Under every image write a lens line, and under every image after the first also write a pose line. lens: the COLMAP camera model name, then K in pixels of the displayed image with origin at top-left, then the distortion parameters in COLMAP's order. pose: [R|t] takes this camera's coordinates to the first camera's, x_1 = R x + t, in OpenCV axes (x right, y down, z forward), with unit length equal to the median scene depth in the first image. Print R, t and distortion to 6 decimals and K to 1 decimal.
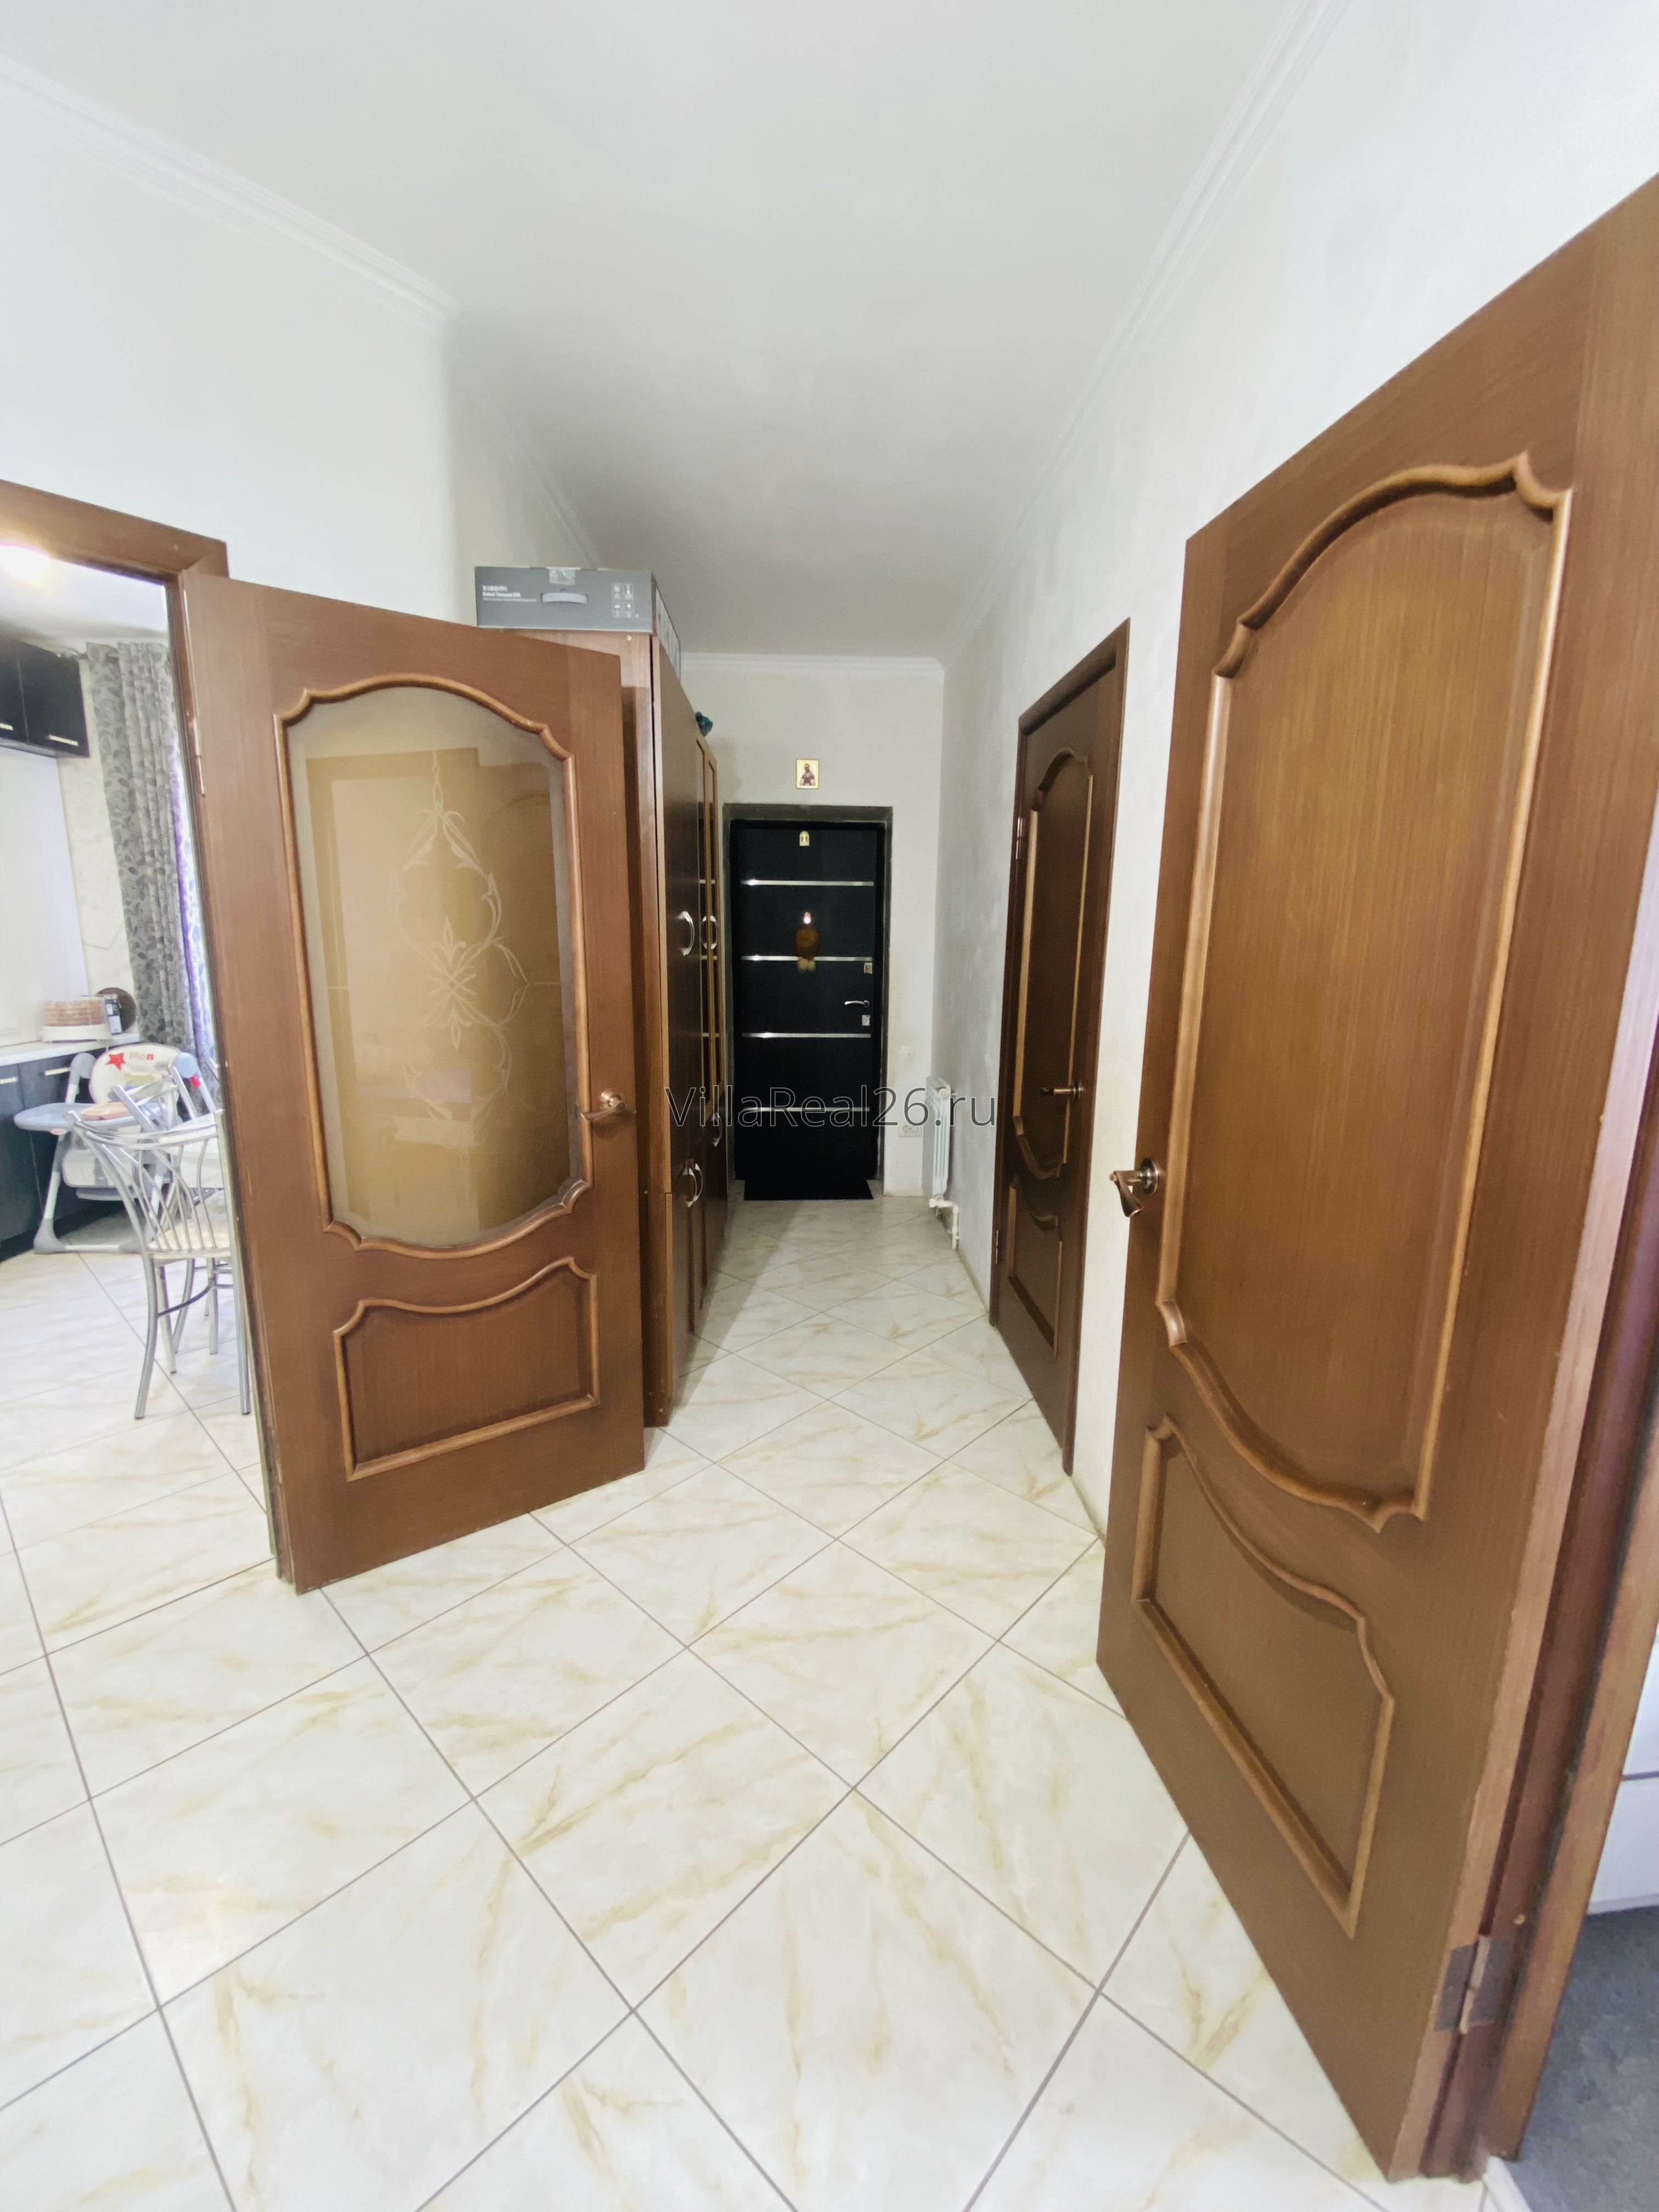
lens RADIAL K [[882.2, 0, 829.5], [0, 882.2, 1106.0], [0, 0, 1]] dist [-0.022020, -0.000195]
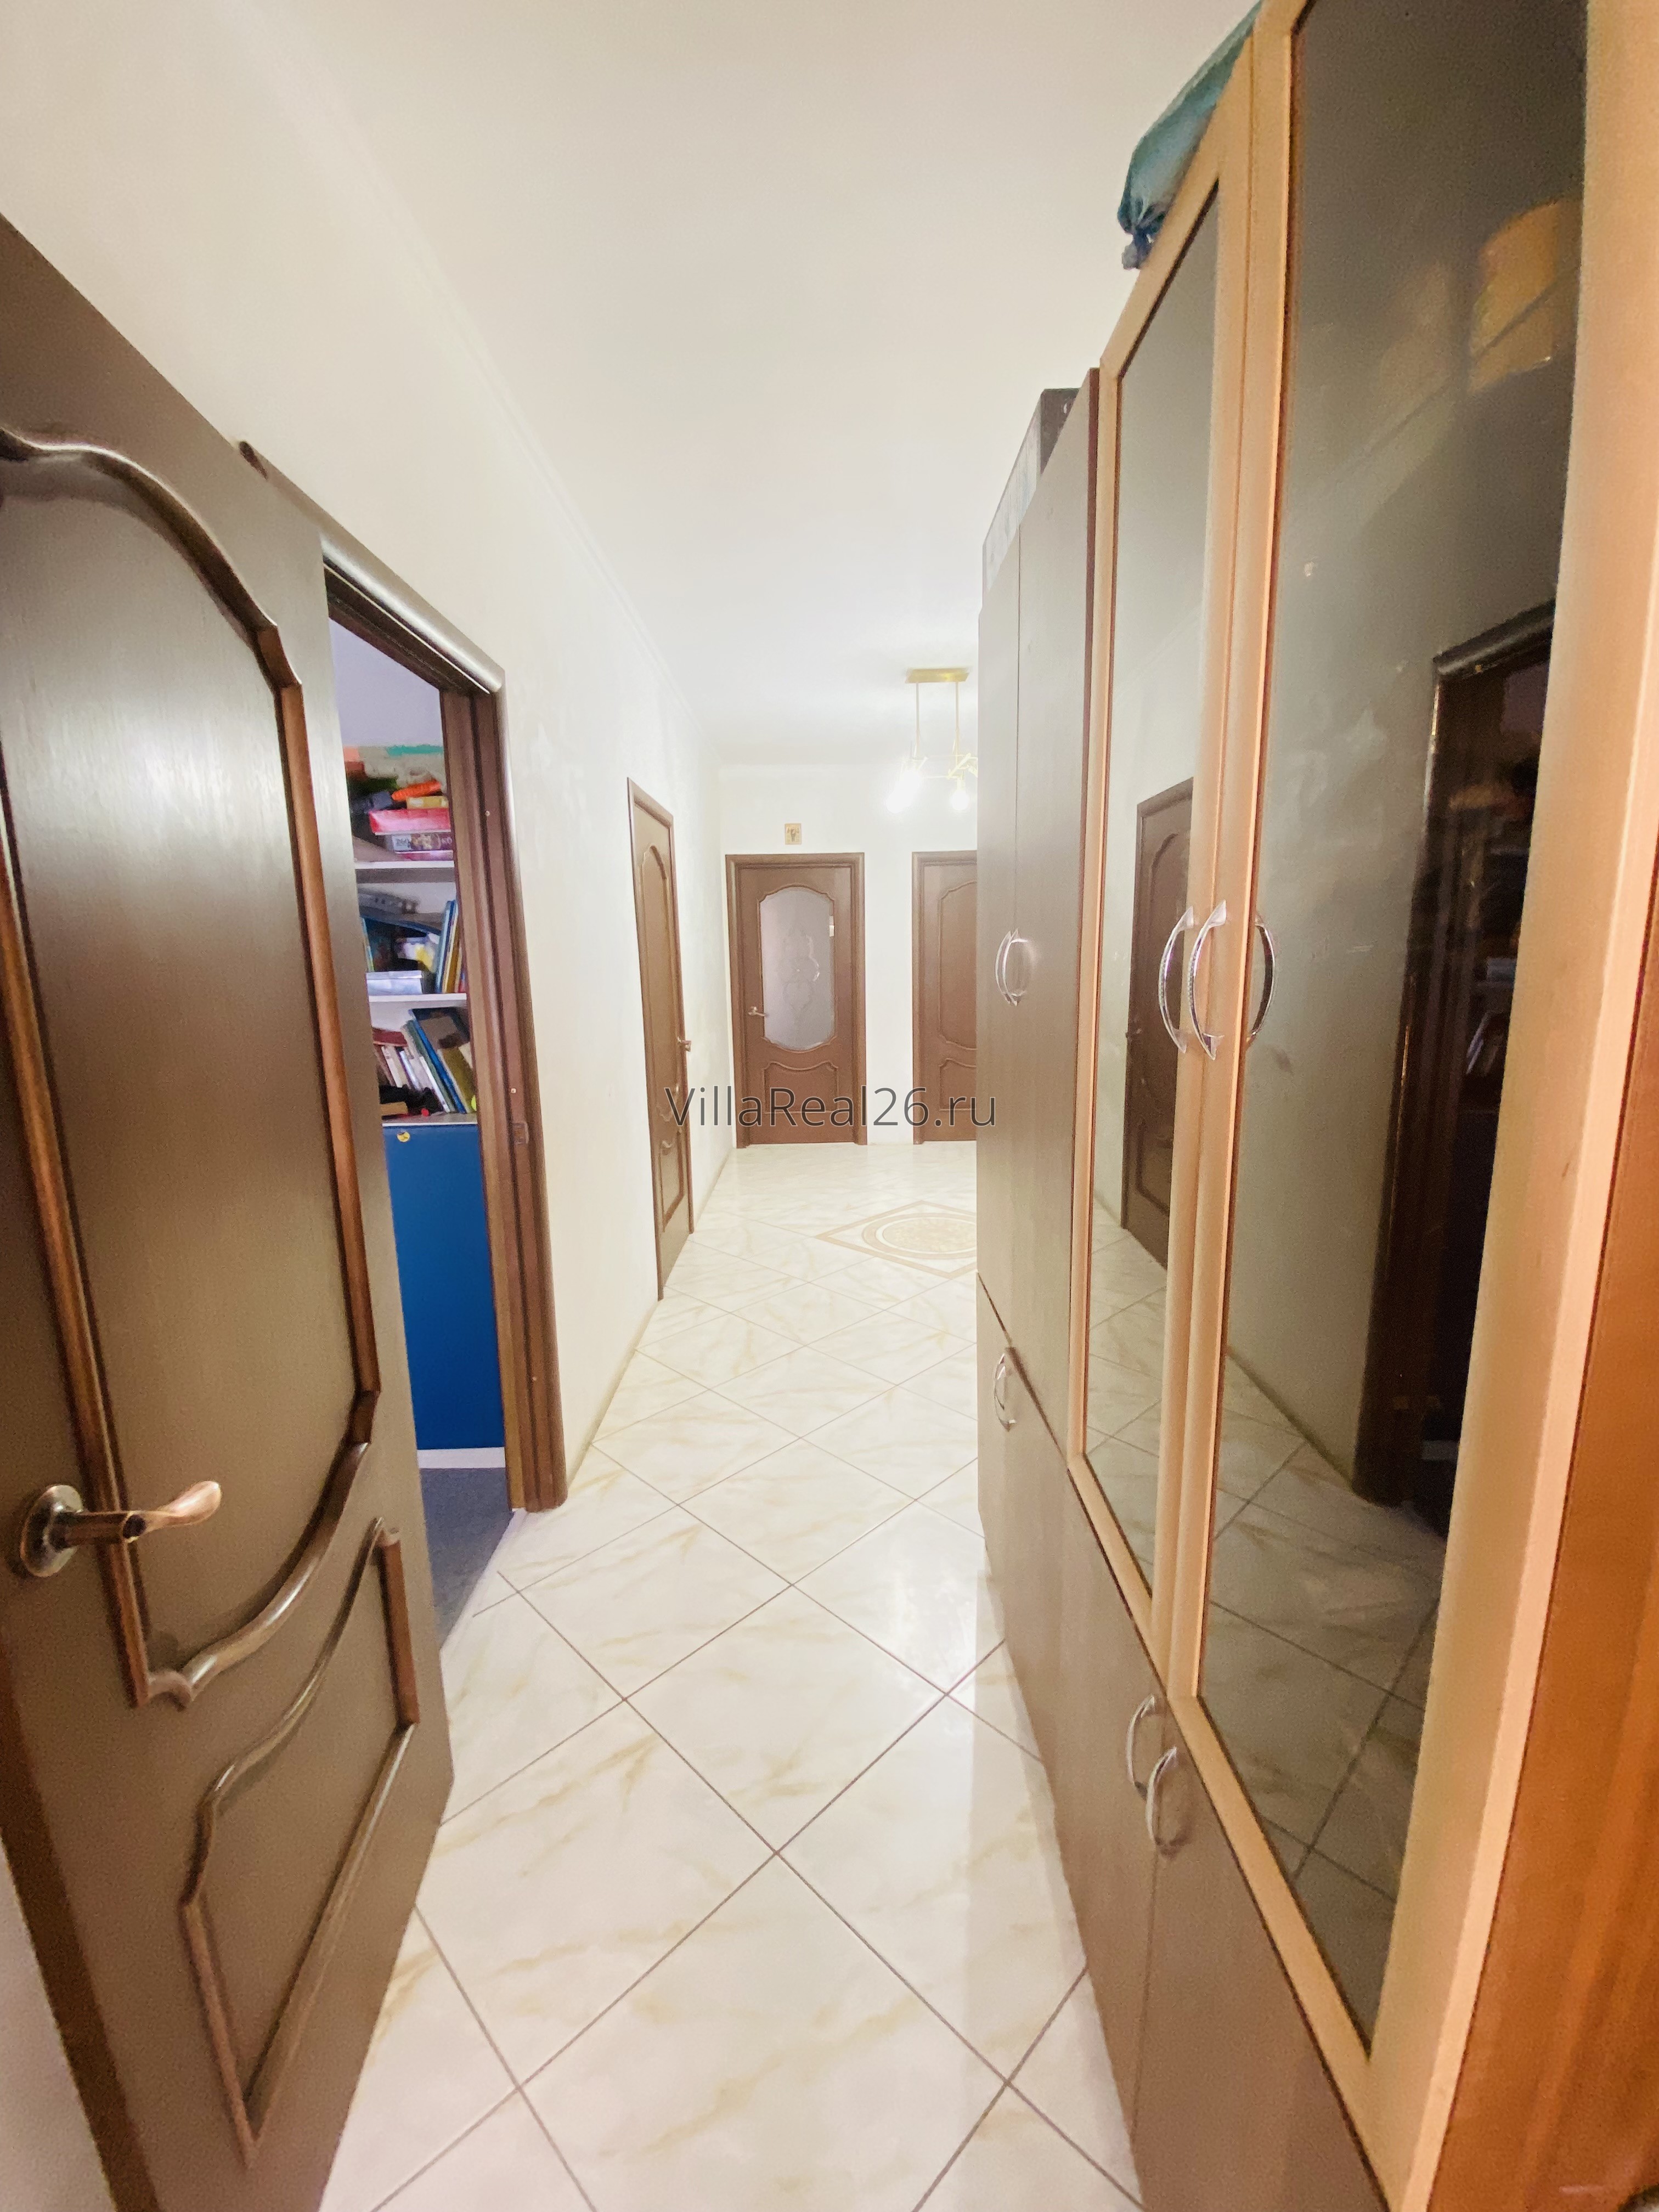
lens RADIAL K [[882.2, 0, 829.5], [0, 882.2, 1106.0], [0, 0, 1]] dist [-0.022020, -0.000195]
pose [[-0.999385, -0.001431, 0.035035, -0.069475], [0.011004, 0.935884, 0.352137, -0.357915], [-0.033293, 0.352306, -0.935293, 1.804652]]
